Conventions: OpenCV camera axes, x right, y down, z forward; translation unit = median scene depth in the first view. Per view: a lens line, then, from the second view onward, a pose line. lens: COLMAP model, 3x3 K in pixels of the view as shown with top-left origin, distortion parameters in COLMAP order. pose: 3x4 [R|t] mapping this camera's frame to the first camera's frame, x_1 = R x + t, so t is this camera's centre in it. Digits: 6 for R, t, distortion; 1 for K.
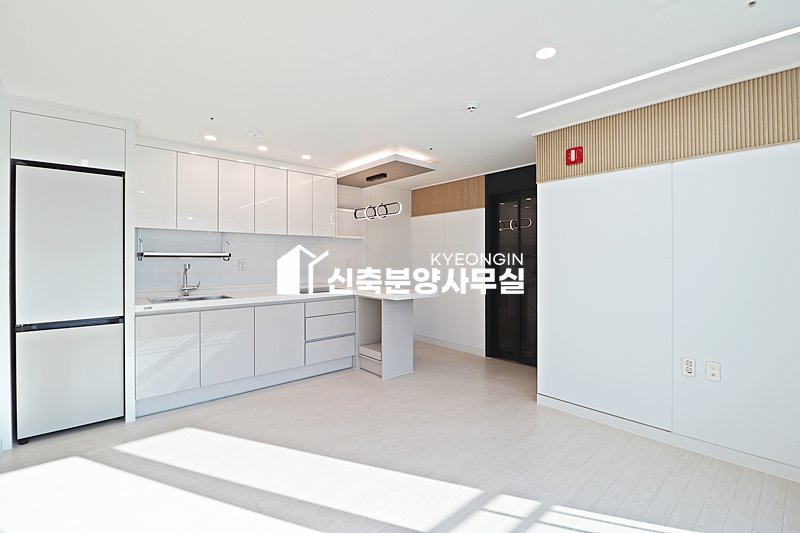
lens RADIAL K [[371.0, 0, 399.2], [0, 371.0, 261.8], [0, 0, 1]] dist [-0.011167, -0.003854]
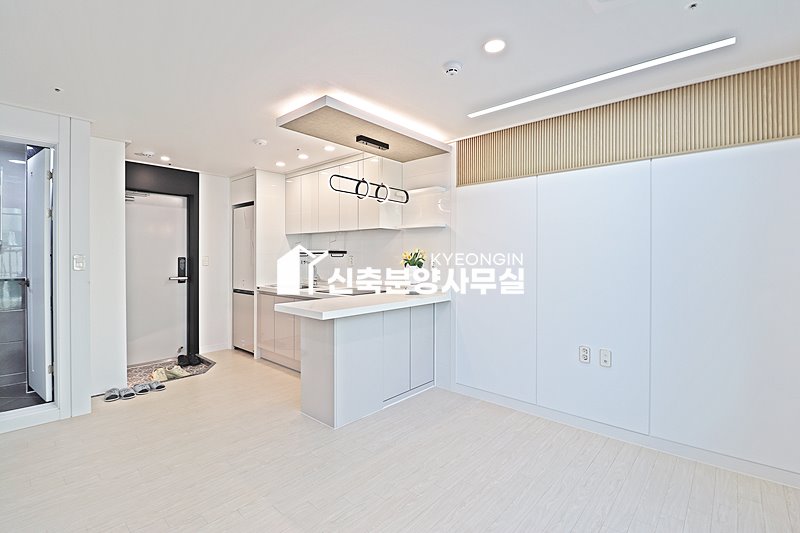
lens RADIAL K [[371.0, 0, 394.1], [0, 371.0, 258.9], [0, 0, 1]] dist [-0.011167, -0.003854]
pose [[0.116048, 0.021323, -0.993015, 0.733791], [-0.001751, 0.999772, 0.021263, -0.023405], [0.993242, -0.000728, 0.116059, 1.128049]]
